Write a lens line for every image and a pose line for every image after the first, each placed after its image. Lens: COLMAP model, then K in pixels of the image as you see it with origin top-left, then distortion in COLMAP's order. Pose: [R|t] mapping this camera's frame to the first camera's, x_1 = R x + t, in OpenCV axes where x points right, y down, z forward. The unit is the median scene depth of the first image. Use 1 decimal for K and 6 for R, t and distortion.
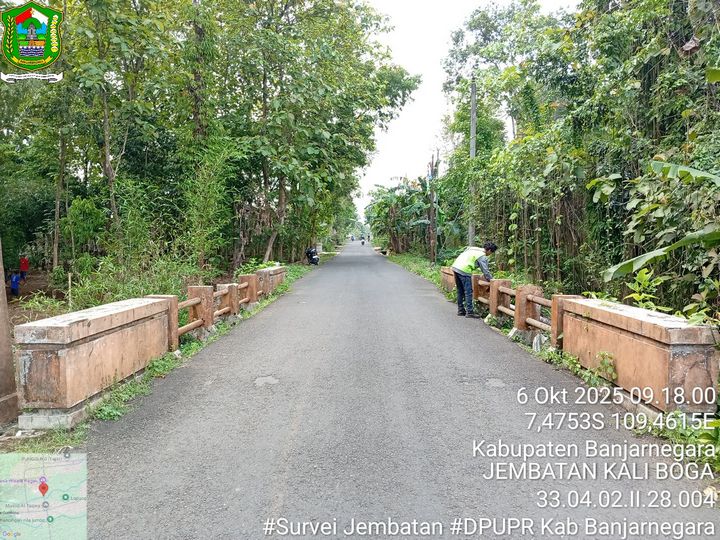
lens RADIAL K [[550.2, 0, 360.7], [0, 550.2, 273.8], [0, 0, 1]] dist [0.093855, -0.189177]
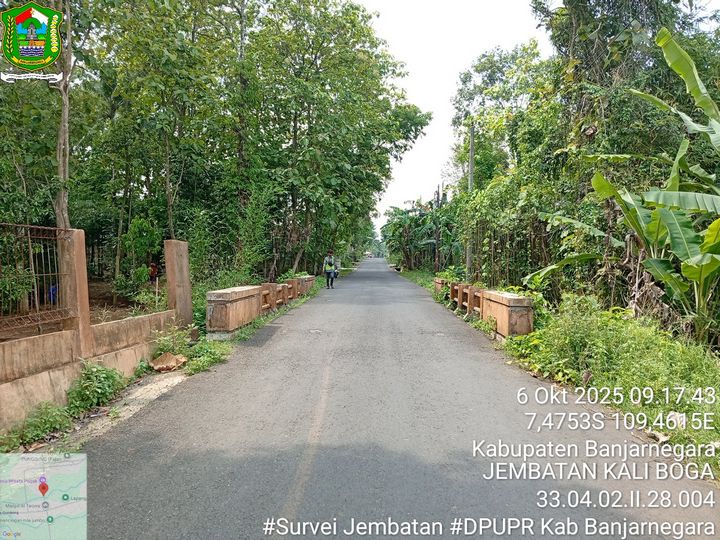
lens RADIAL K [[550.2, 0, 360.7], [0, 550.2, 273.8], [0, 0, 1]] dist [0.093855, -0.189177]
pose [[0.999349, 0.017680, -0.031433, 0.005319], [-0.018664, 0.999336, -0.031287, 0.009034], [0.030859, 0.031853, 0.999016, -0.131382]]
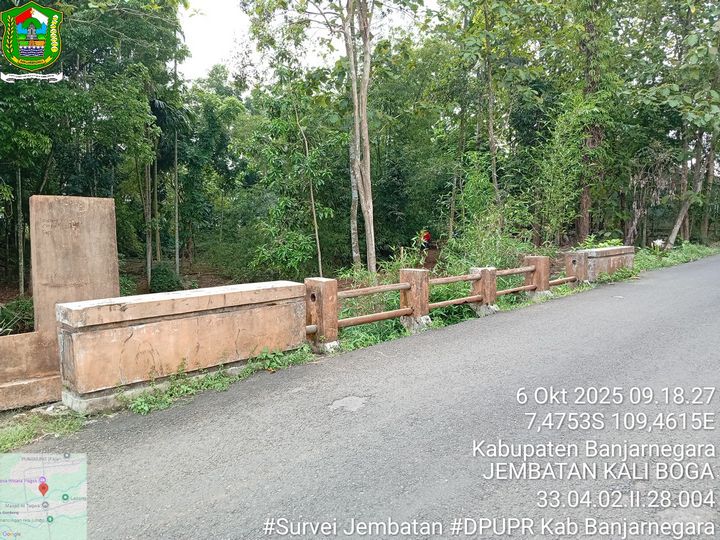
lens RADIAL K [[538.1, 0, 368.1], [0, 538.1, 269.0], [0, 0, 1]] dist [0.068810, -0.001415]
pose [[0.727837, 0.078448, -0.681248, 0.053098], [-0.046665, 0.996798, 0.064928, -0.006687], [0.684160, -0.015466, 0.729168, 0.075380]]
